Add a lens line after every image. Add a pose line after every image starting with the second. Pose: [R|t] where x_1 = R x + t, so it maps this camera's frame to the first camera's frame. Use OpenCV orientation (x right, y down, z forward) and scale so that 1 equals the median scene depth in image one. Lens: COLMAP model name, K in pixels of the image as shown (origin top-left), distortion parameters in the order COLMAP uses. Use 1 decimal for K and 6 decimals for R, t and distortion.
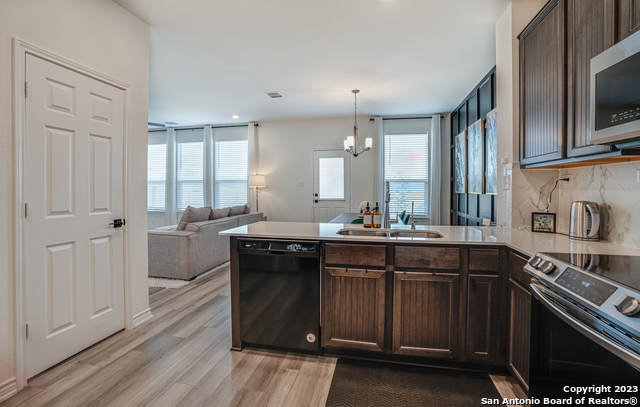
lens RADIAL K [[284.9, 0, 329.7], [0, 284.9, 196.3], [0, 0, 1]] dist [-0.026400, -0.000005]
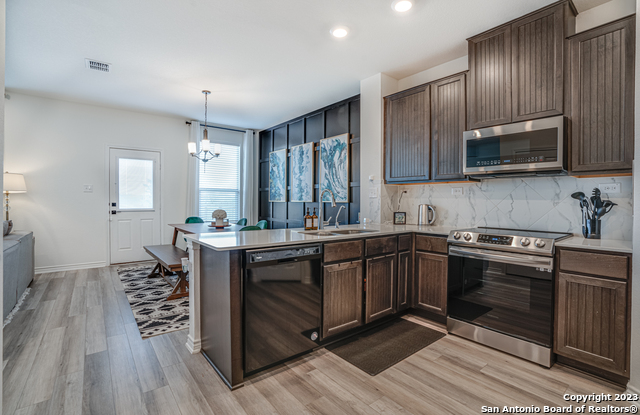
lens RADIAL K [[288.5, 0, 292.4], [0, 288.5, 207.0], [0, 0, 1]] dist [-0.035907, 0.017869]
pose [[0.677147, -0.011104, 0.735764, -0.748736], [0.012255, 0.999918, 0.003812, 0.013383], [-0.735746, 0.006435, 0.677227, 0.280093]]
